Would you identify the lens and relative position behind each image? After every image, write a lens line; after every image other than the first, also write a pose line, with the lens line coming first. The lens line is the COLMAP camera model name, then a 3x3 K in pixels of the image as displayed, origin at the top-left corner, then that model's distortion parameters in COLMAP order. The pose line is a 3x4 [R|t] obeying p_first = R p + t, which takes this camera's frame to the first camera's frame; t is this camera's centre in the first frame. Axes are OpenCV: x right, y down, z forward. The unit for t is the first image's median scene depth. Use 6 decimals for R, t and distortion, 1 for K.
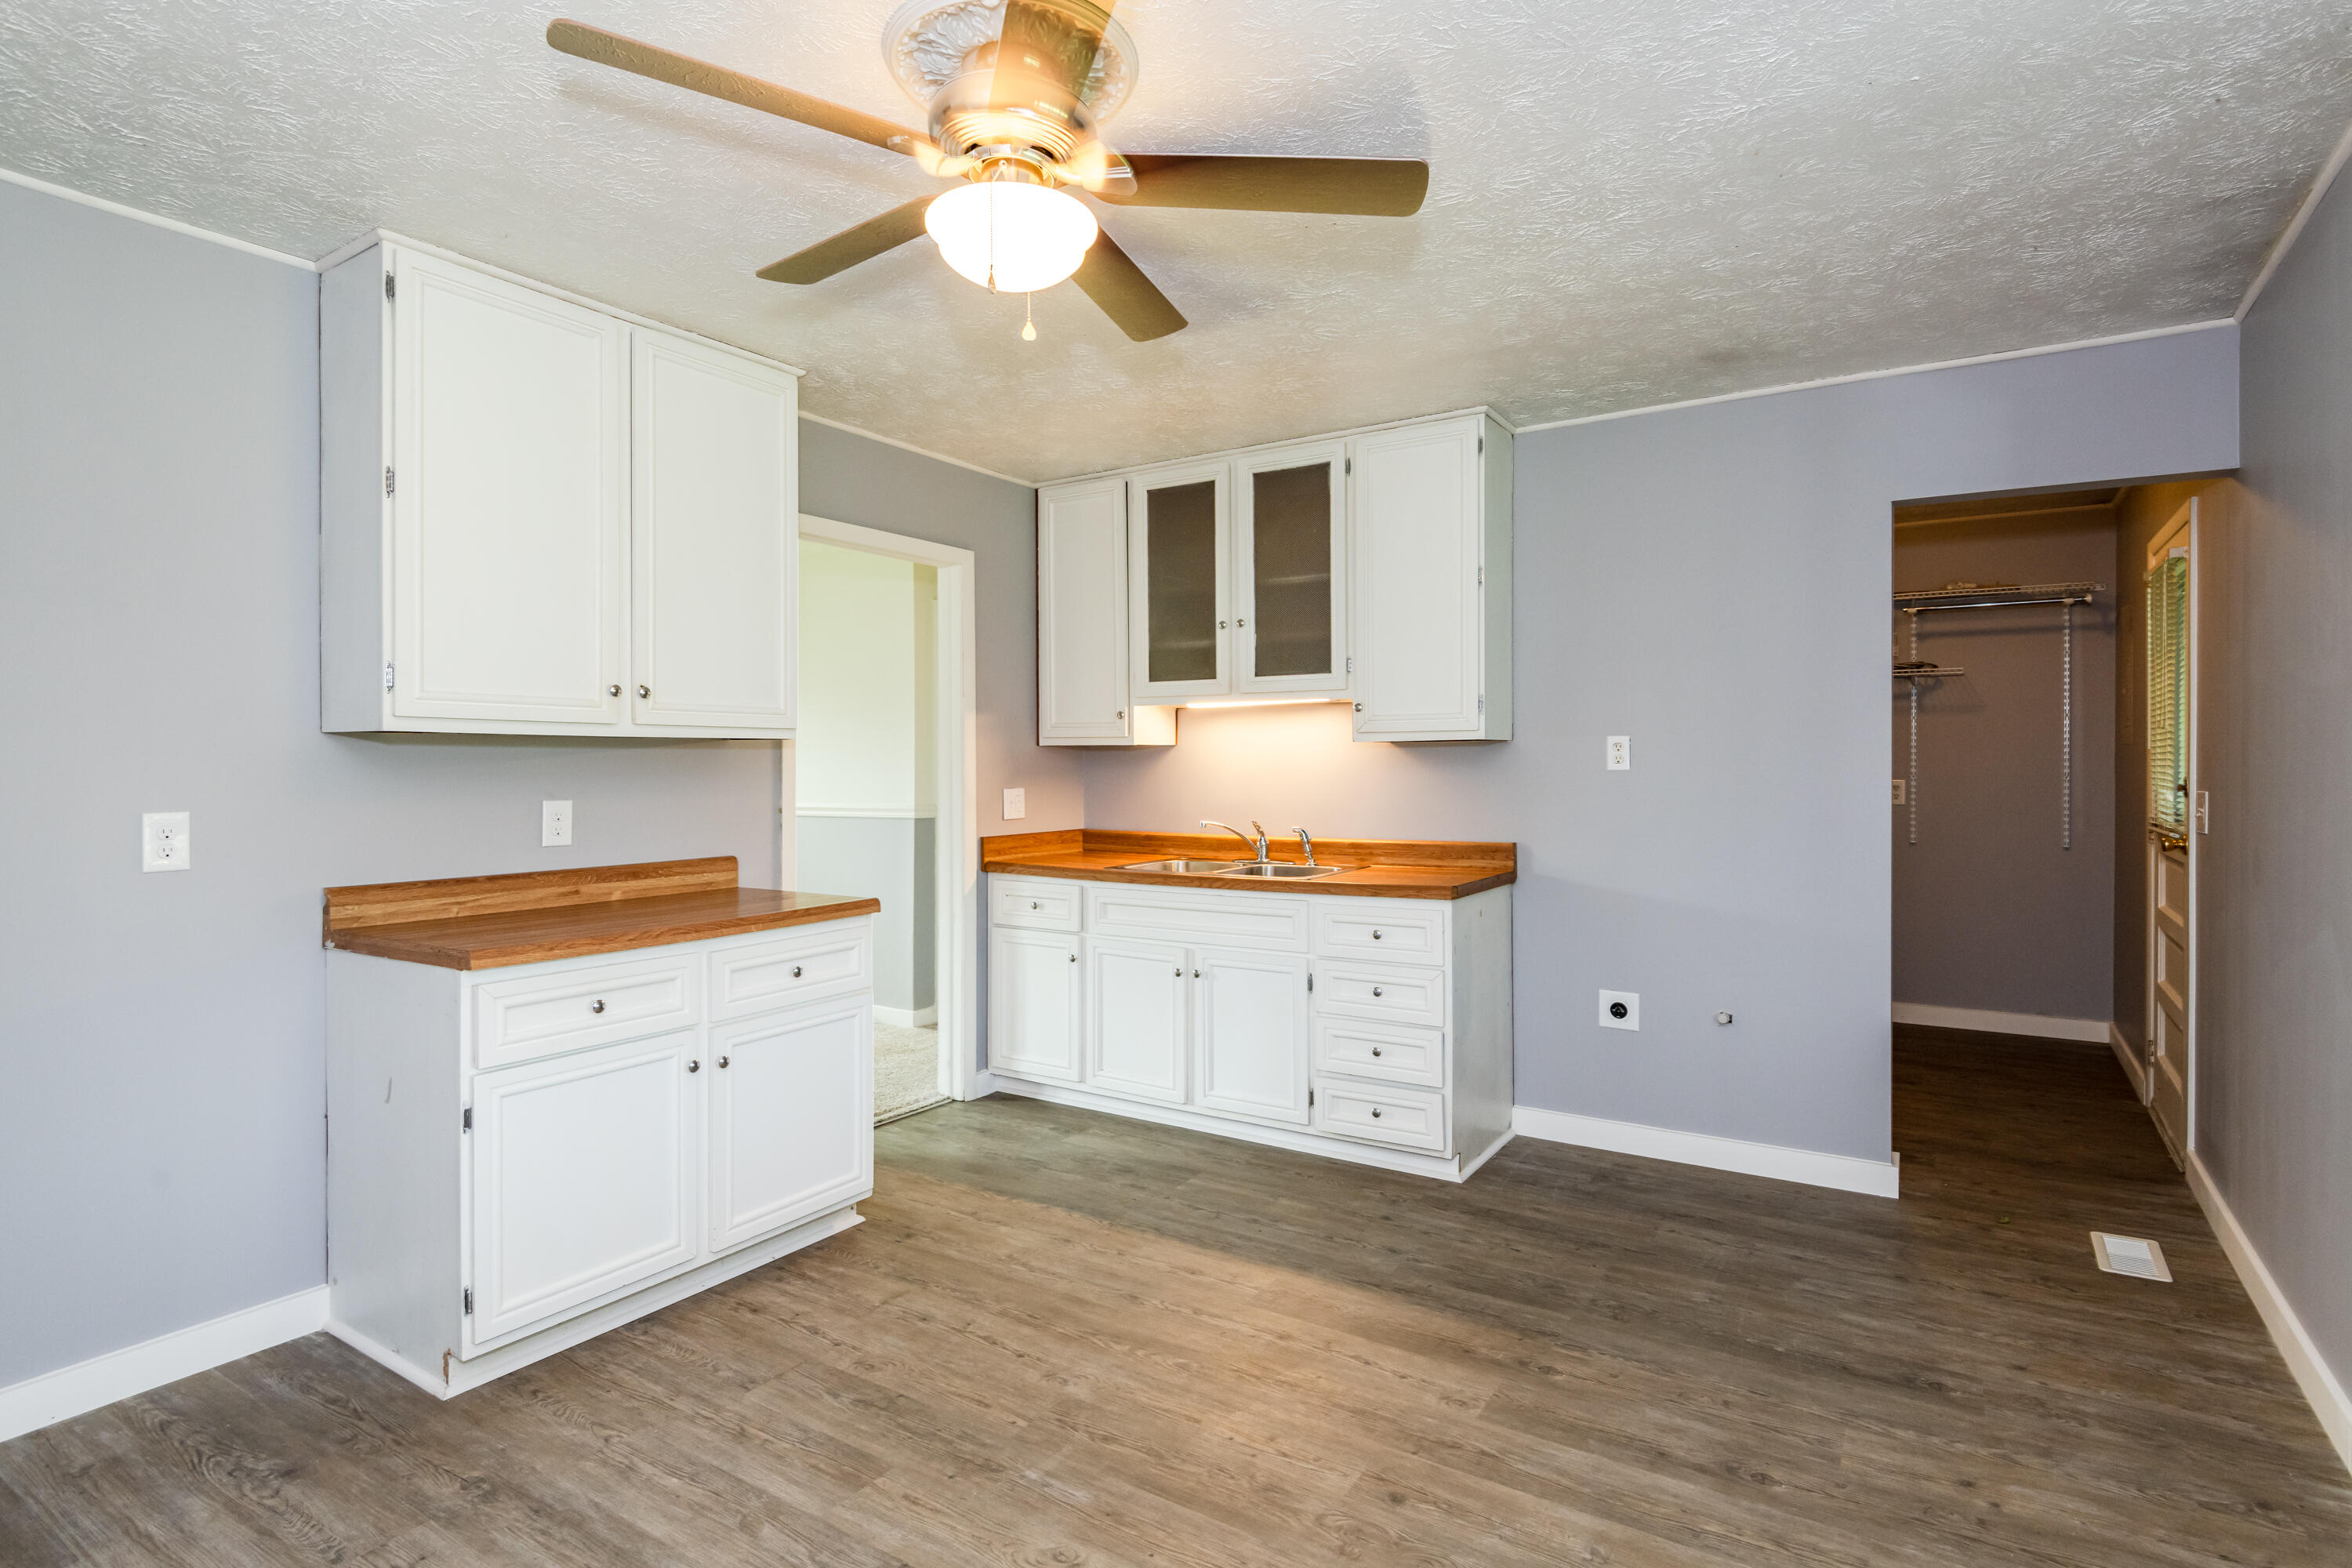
lens RADIAL K [[1171.5, 0, 1181.3], [0, 1171.5, 767.0], [0, 0, 1]] dist [0.006590, -0.005757]
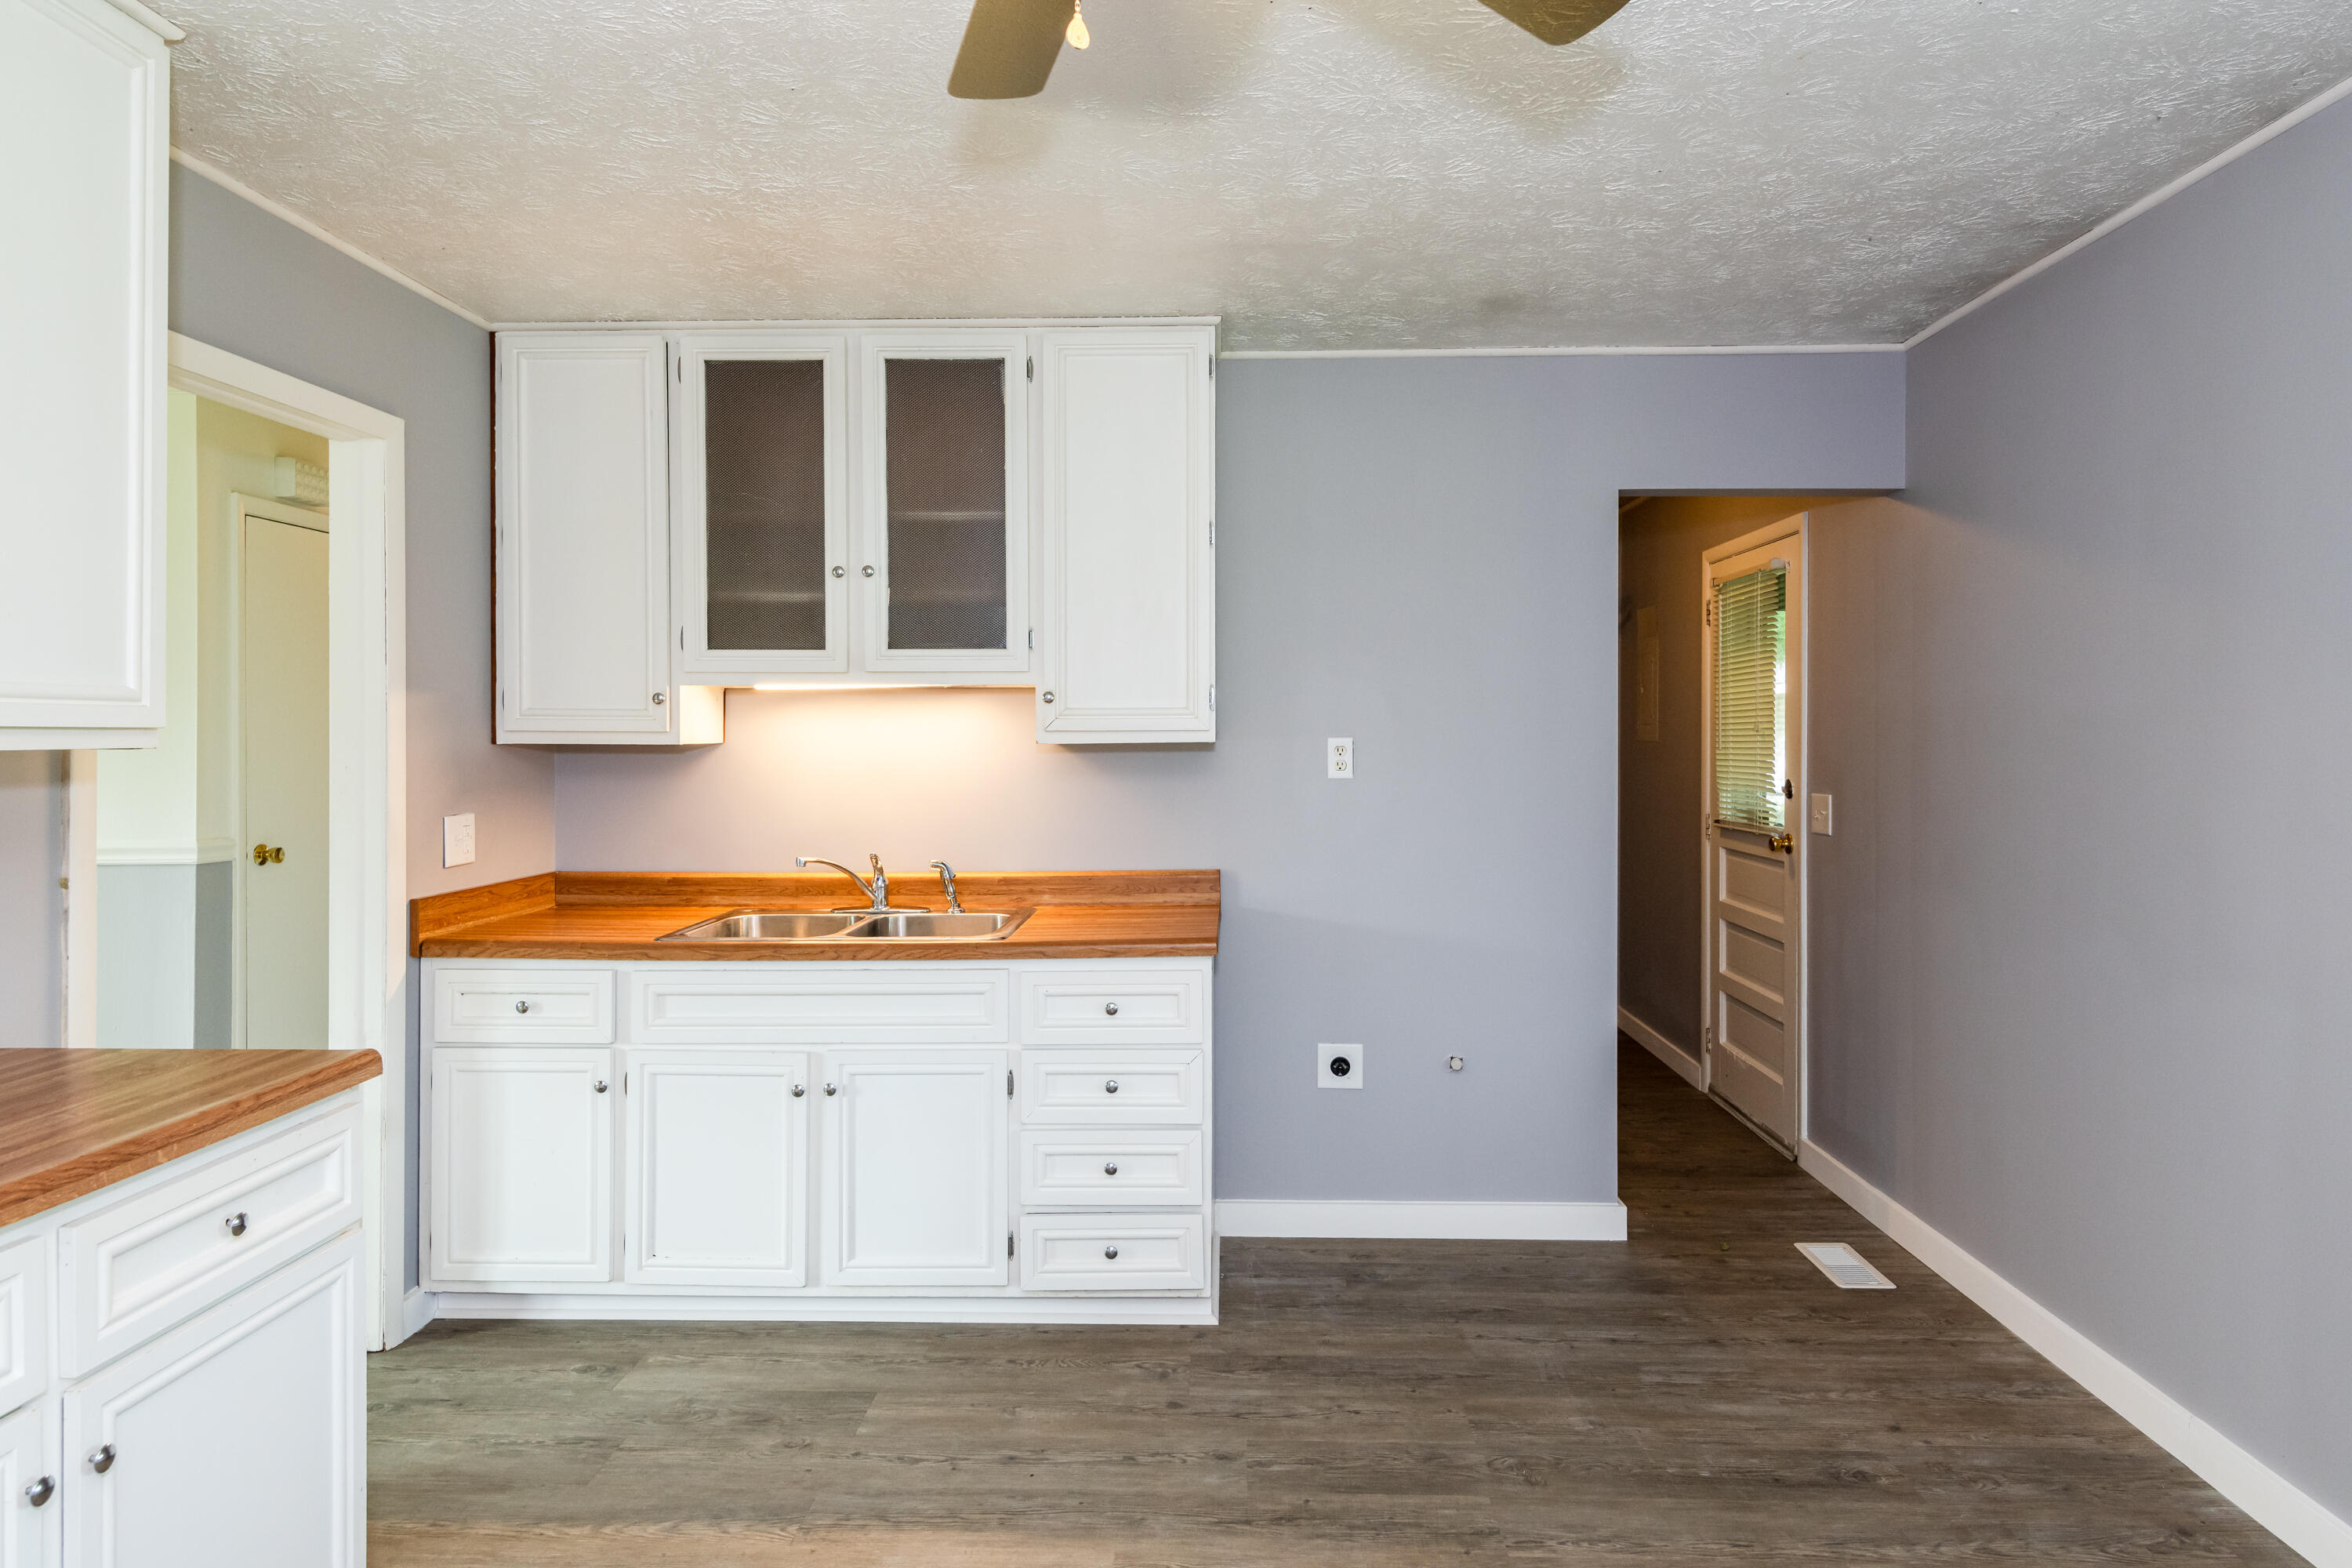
lens RADIAL K [[1363.1, 0, 1224.8], [0, 1363.1, 741.1], [0, 0, 1]] dist [0.028270, -0.016596]
pose [[0.859011, 0.002141, 0.511953, -0.208897], [-0.000001, 0.999991, -0.004180, -0.021479], [-0.511957, 0.003590, 0.859003, 0.222328]]
